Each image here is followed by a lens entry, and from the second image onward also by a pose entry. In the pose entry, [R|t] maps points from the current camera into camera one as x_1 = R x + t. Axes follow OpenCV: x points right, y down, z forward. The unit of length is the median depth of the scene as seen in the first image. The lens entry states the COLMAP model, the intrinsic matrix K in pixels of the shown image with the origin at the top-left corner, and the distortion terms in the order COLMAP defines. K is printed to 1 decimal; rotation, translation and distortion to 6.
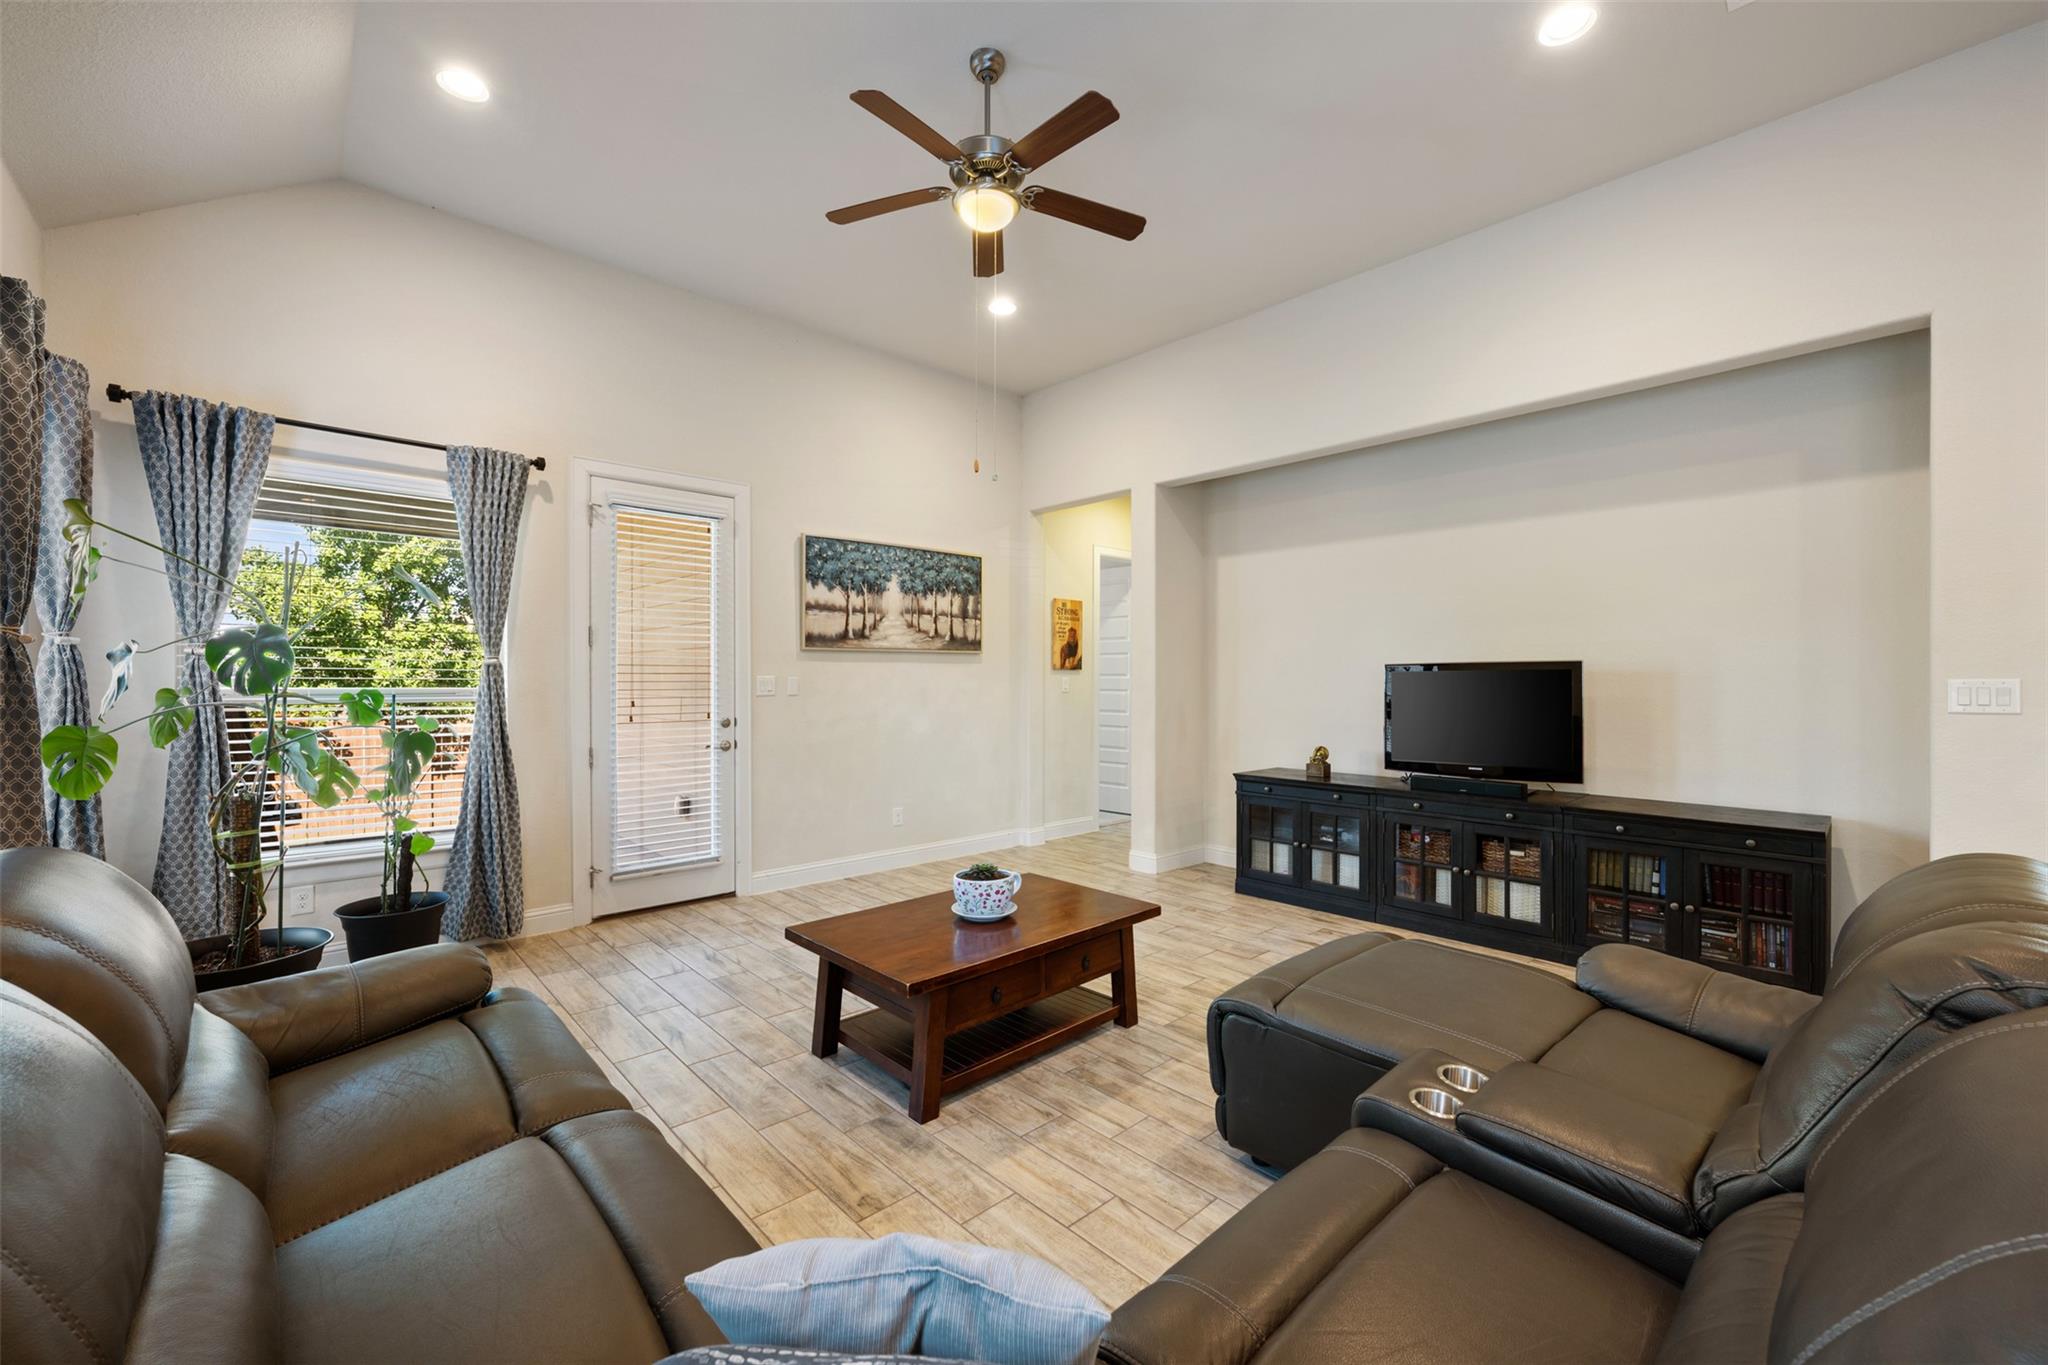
lens RADIAL K [[811.2, 0, 1021.0], [0, 811.2, 681.2], [0, 0, 1]] dist [-0.000964, -0.000179]
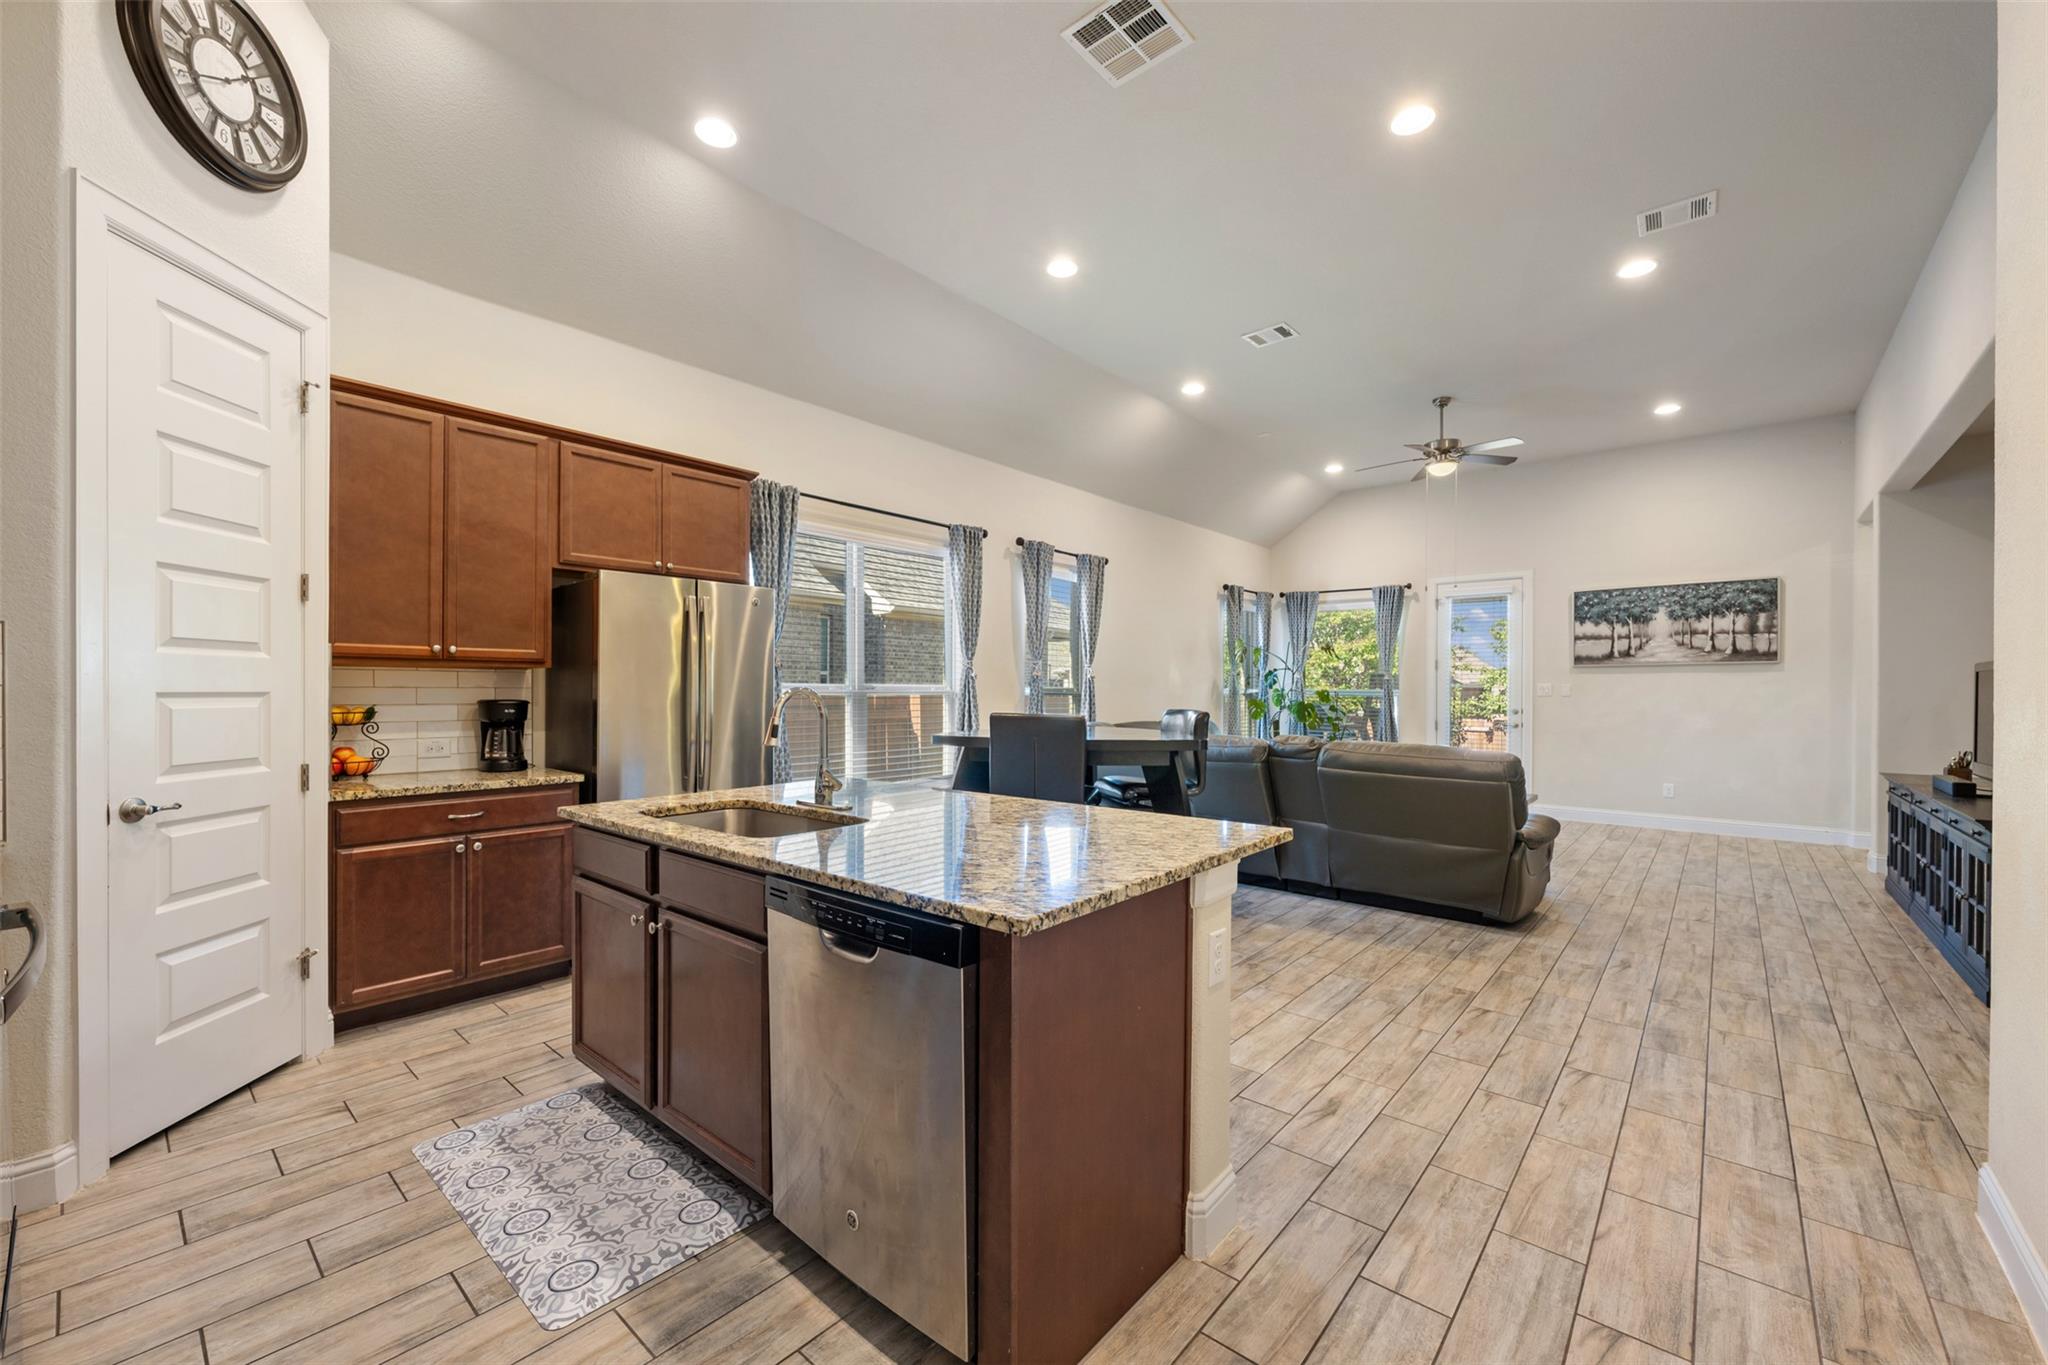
lens RADIAL K [[812.9, 0, 1023.5], [0, 812.9, 691.7], [0, 0, 1]] dist [0.000166, -0.000101]
pose [[0.109736, -0.000987, -0.993960, 1.085722], [-0.008230, 0.999964, -0.001902, 0.019251], [0.993927, 0.008389, 0.109724, -0.192352]]
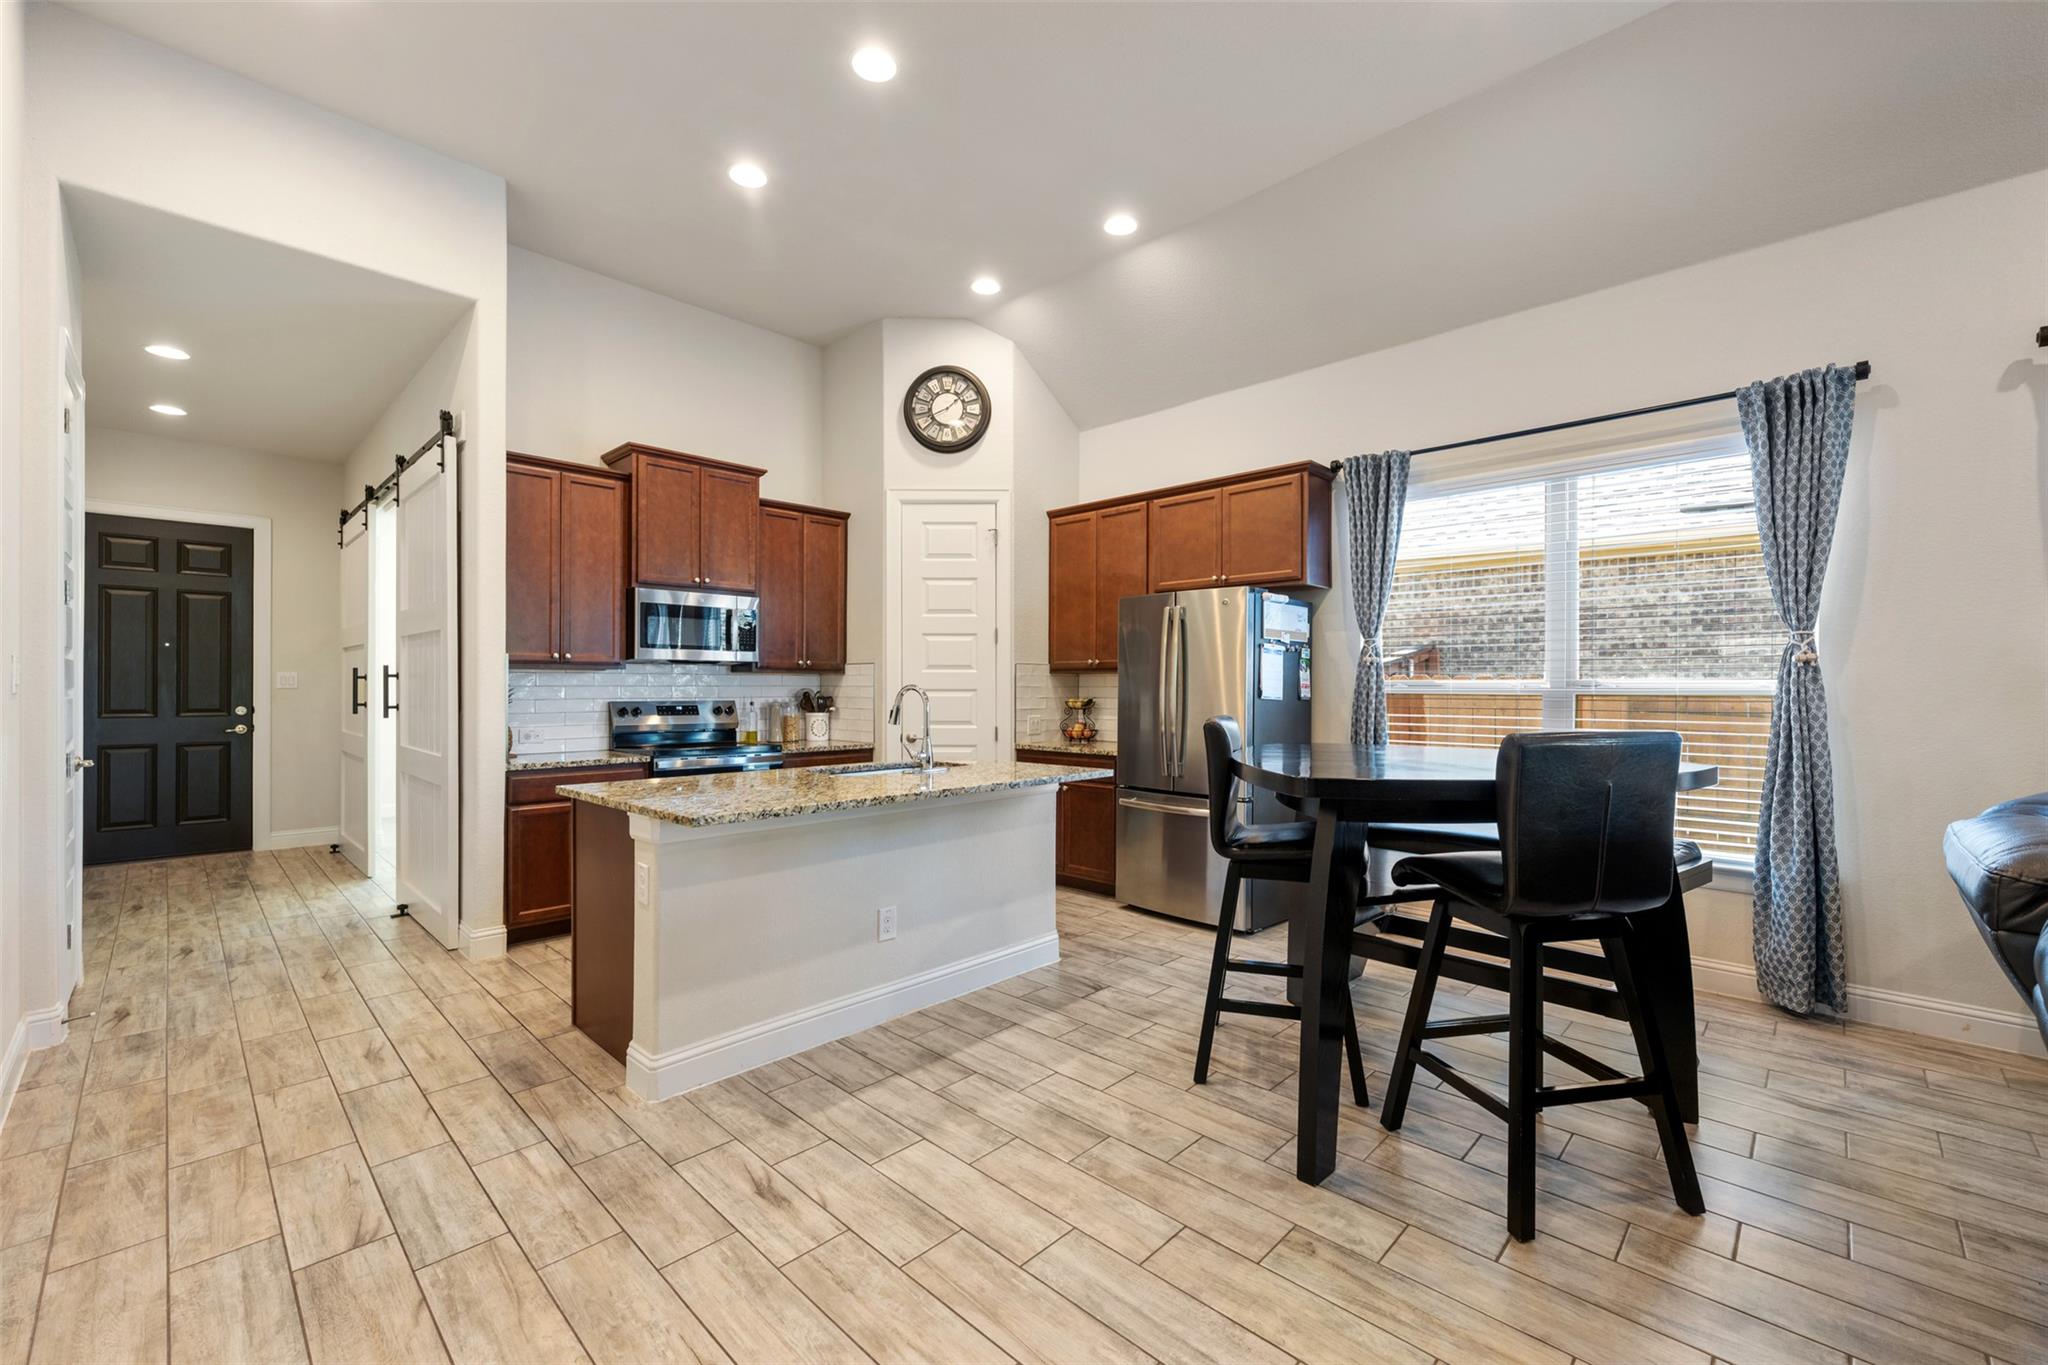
lens RADIAL K [[835.5, 0, 1022.7], [0, 835.5, 685.8], [0, 0, 1]] dist [-0.000604, -0.000019]
pose [[-0.998713, -0.005405, -0.050433, 0.568526], [-0.005562, 0.999980, 0.002991, 0.014981], [0.050416, 0.003268, -0.998723, 0.404582]]
